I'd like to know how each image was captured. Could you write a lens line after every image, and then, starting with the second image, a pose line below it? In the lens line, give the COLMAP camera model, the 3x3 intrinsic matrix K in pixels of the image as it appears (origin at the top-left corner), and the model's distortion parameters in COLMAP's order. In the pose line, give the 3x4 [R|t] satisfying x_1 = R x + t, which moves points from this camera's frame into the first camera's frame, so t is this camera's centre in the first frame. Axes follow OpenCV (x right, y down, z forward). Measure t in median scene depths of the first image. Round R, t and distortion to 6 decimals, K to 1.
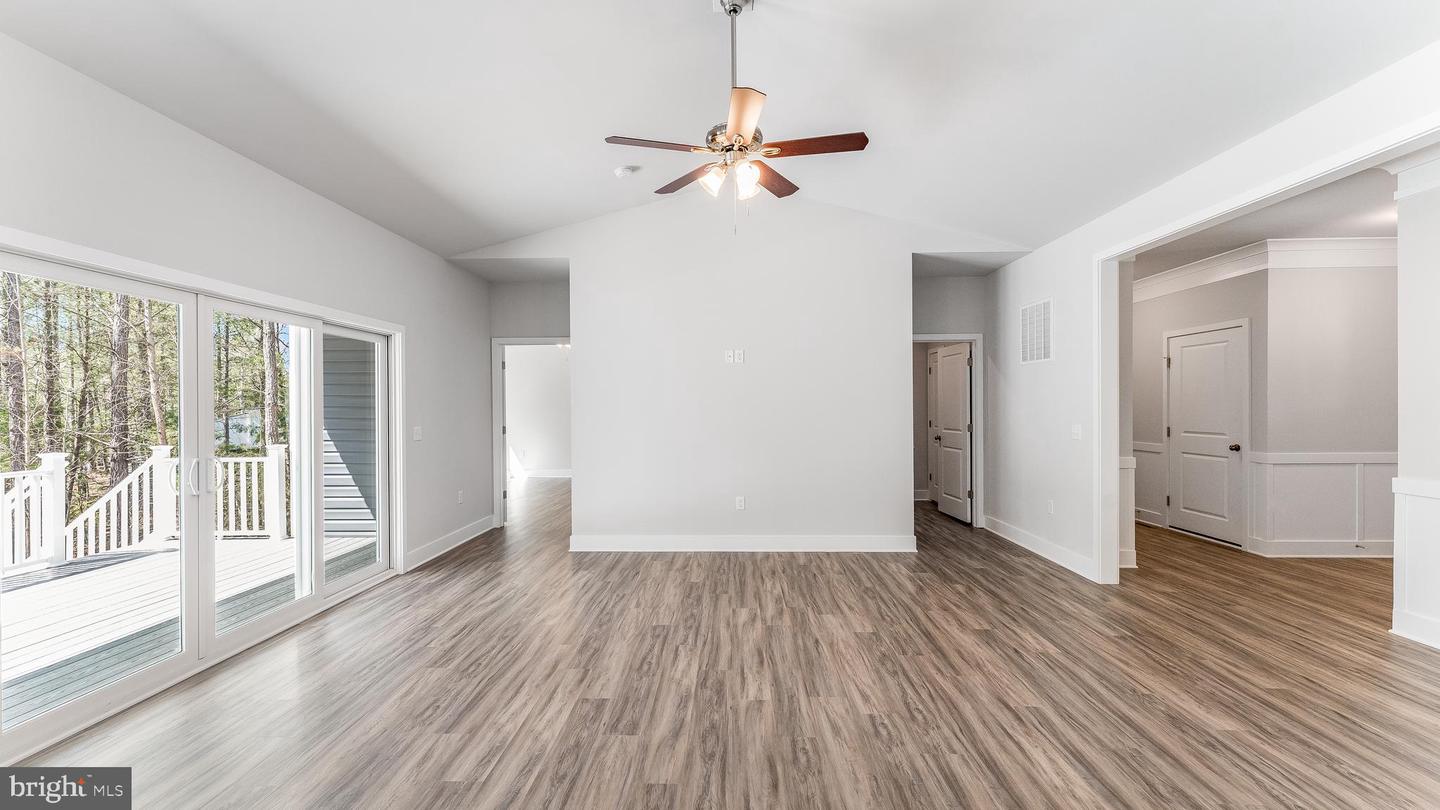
lens RADIAL K [[595.7, 0, 711.8], [0, 595.7, 412.4], [0, 0, 1]] dist [0.006913, -0.000839]
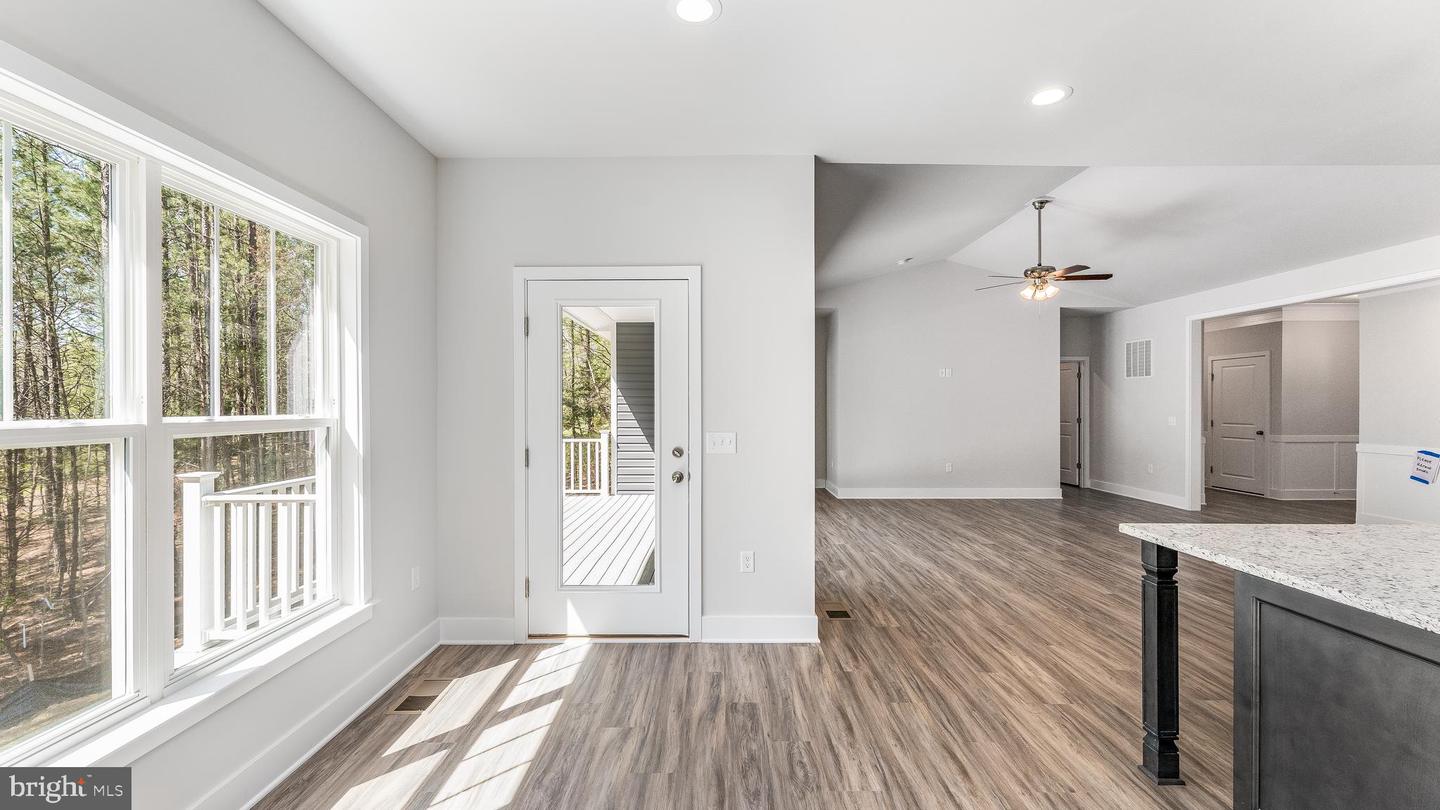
lens RADIAL K [[595.7, 0, 721.6], [0, 595.7, 408.9], [0, 0, 1]] dist [0.006913, -0.000839]
pose [[0.999336, 0.004413, 0.036170, -0.518171], [-0.004356, 0.999989, -0.001640, 0.004400], [-0.036177, 0.001481, 0.999344, -0.452532]]
